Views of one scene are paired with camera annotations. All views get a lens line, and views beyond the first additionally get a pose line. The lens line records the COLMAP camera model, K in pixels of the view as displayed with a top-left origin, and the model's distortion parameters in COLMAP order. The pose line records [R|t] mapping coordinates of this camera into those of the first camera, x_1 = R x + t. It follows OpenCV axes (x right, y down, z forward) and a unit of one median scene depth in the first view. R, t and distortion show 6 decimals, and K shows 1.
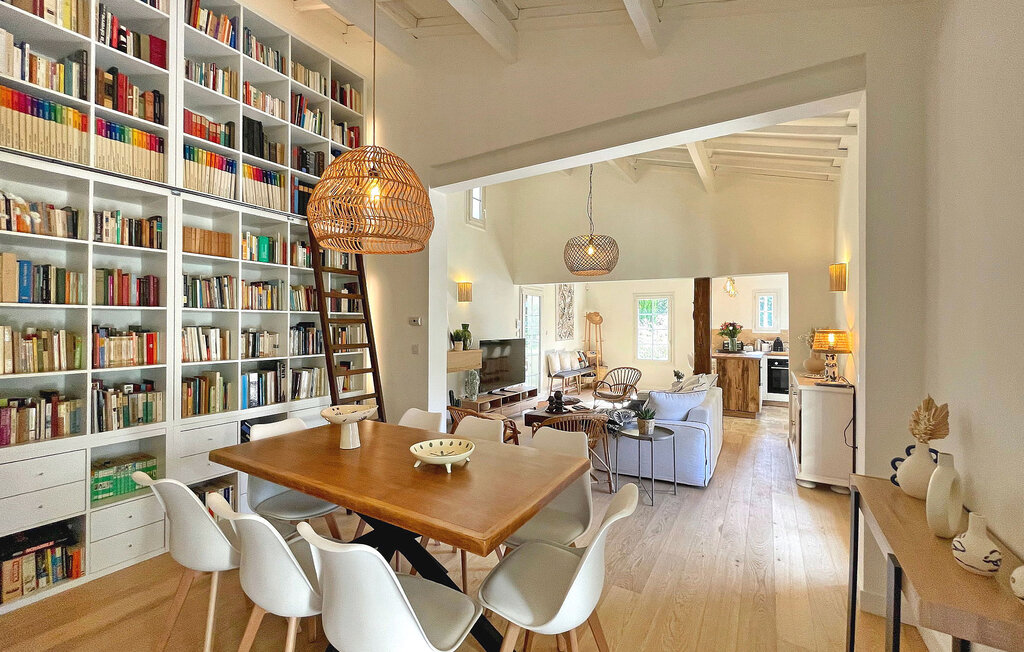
lens RADIAL K [[425.6, 0, 513.8], [0, 425.6, 319.7], [0, 0, 1]] dist [-0.000140, 0.000011]
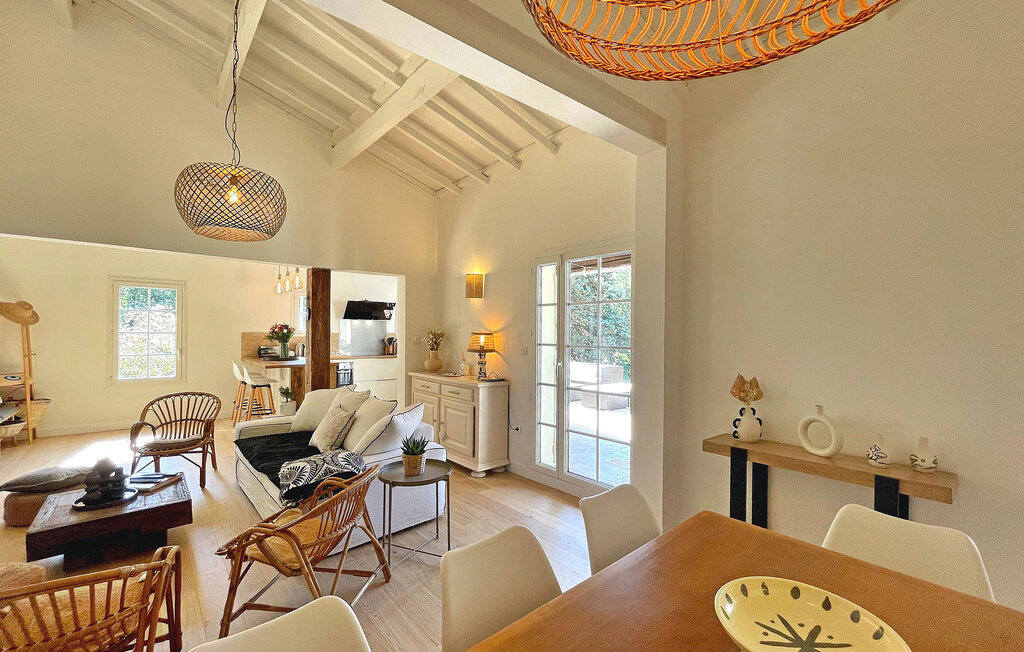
lens RADIAL K [[434.0, 0, 512.1], [0, 434.0, 331.3], [0, 0, 1]] dist [-0.000626, -0.000111]
pose [[0.304111, -0.001239, 0.952636, -0.293704], [-0.017625, 0.999821, 0.006927, 0.010987], [-0.952473, -0.018897, 0.304035, 0.508217]]
